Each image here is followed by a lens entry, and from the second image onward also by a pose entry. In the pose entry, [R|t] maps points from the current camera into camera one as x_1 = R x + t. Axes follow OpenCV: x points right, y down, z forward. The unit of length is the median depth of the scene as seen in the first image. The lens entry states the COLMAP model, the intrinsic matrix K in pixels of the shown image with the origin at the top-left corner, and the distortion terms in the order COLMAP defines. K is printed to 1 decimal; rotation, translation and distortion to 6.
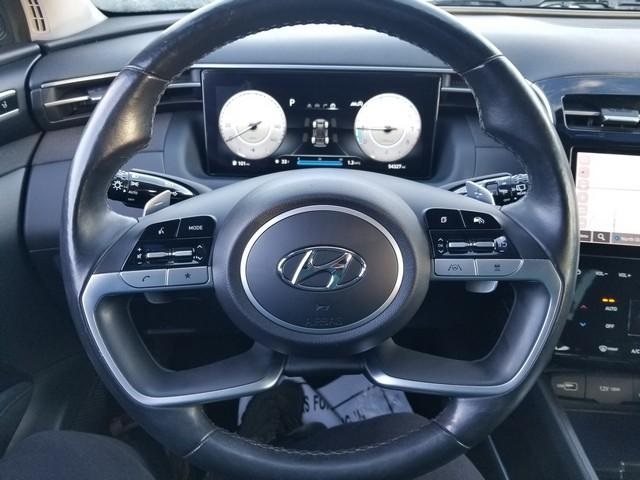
lens RADIAL K [[490.1, 0, 314.2], [0, 490.1, 230.3], [0, 0, 1]] dist [0.043728, -0.068364]
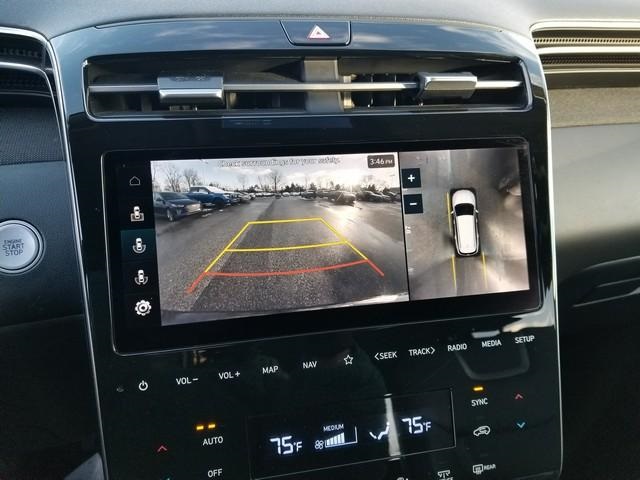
lens RADIAL K [[497.0, 0, 325.8], [0, 497.0, 226.7], [0, 0, 1]] dist [0.062551, -0.109474]
pose [[0.951441, -0.134386, 0.276950, 0.545579], [0.135743, 0.990640, 0.014358, -0.060746], [-0.276287, 0.023933, 0.960777, 0.389327]]
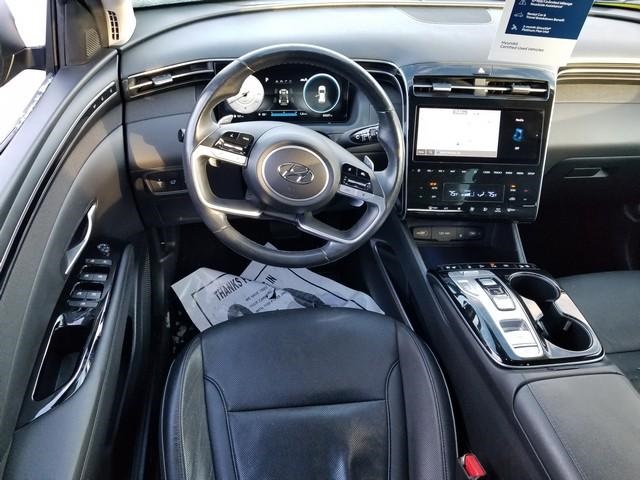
lens RADIAL K [[497.0, 0, 307.3], [0, 497.0, 232.5], [0, 0, 1]] dist [0.062551, -0.109474]
pose [[0.992148, -0.057812, 0.110904, -0.134998], [0.036818, 0.982467, 0.182764, -0.048831], [-0.119526, -0.177246, 0.976882, -0.868116]]
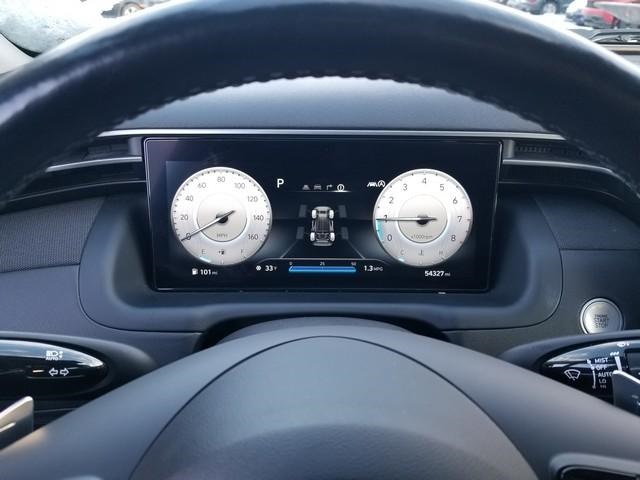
lens RADIAL K [[497.0, 0, 318.4], [0, 497.0, 226.9], [0, 0, 1]] dist [0.062551, -0.109474]
pose [[0.999934, -0.011500, 0.000597, 0.006699], [0.011512, 0.997125, -0.074897, -0.153319], [0.000266, 0.074899, 0.997191, 0.335993]]
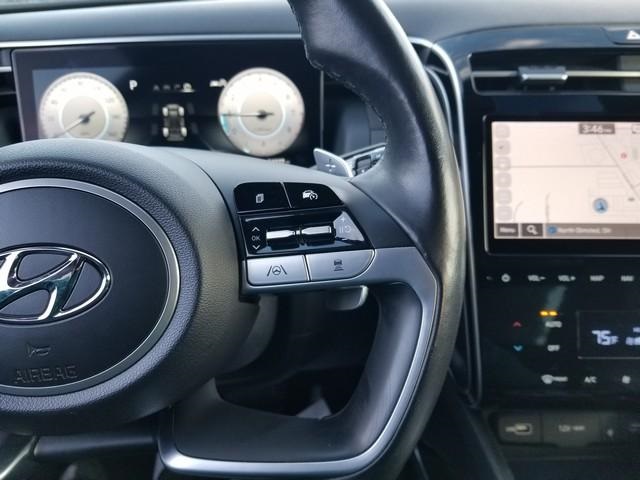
lens RADIAL K [[497.0, 0, 319.0], [0, 497.0, 239.6], [0, 0, 1]] dist [0.062551, -0.109474]
pose [[0.996888, -0.061418, 0.049422, 0.197943], [0.064392, 0.996057, -0.061034, 0.049773], [-0.045479, 0.064026, 0.996911, 0.226450]]
